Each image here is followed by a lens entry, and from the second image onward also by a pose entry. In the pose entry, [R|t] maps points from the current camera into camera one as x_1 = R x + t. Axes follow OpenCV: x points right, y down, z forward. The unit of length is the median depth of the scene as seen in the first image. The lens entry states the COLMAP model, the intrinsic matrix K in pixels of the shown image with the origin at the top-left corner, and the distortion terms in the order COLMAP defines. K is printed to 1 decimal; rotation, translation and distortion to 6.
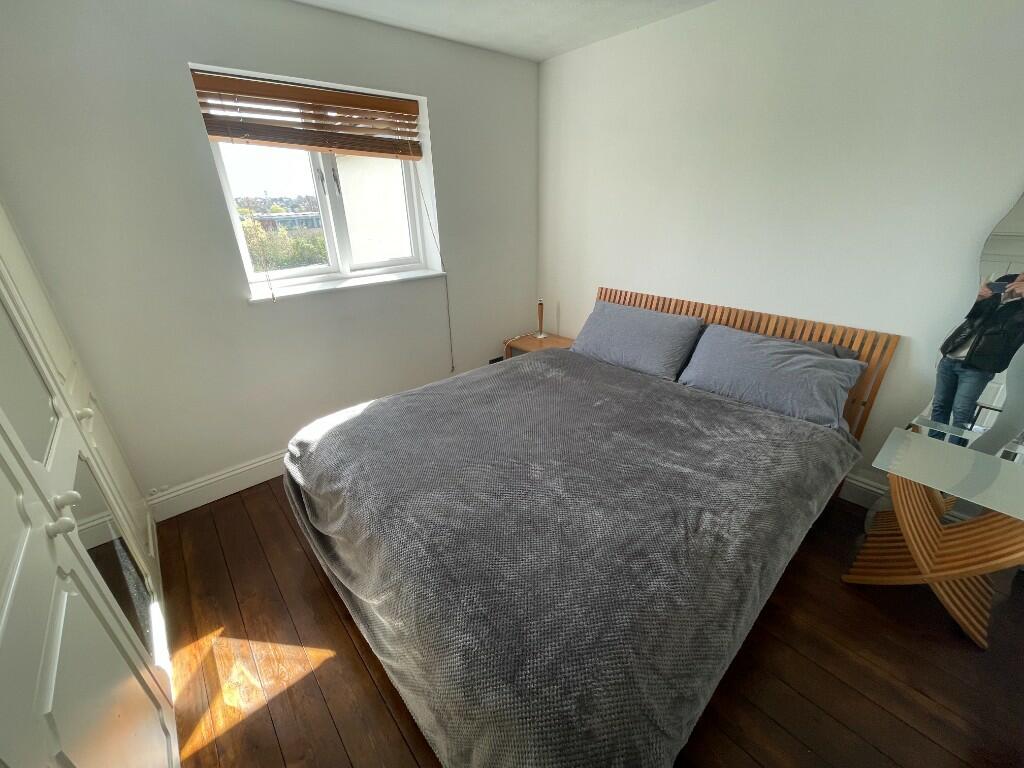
lens RADIAL K [[420.1, 0, 525.1], [0, 420.1, 383.9], [0, 0, 1]] dist [0.025561, 0.000008]
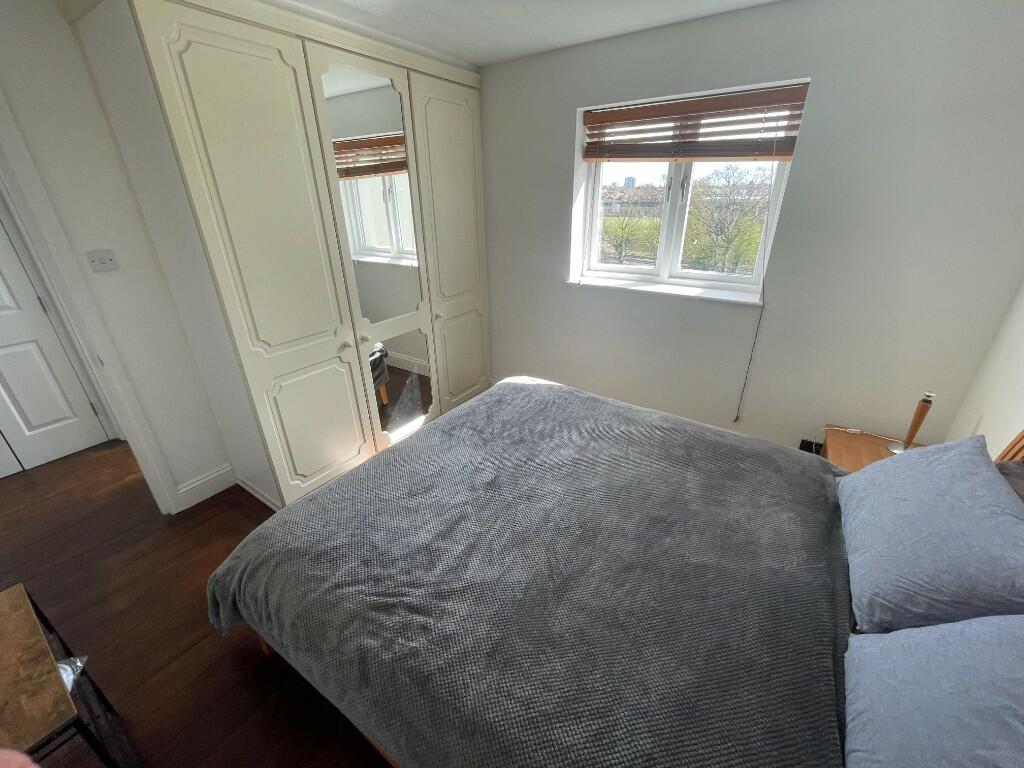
lens RADIAL K [[412.4, 0, 512.0], [0, 412.4, 384.0], [0, 0, 1]] dist [-0.000236, 0.000333]
pose [[0.251672, 0.407265, -0.877950, 0.532854], [-0.402931, 0.868884, 0.287555, -0.210533], [0.879948, 0.281384, 0.382773, 0.435406]]
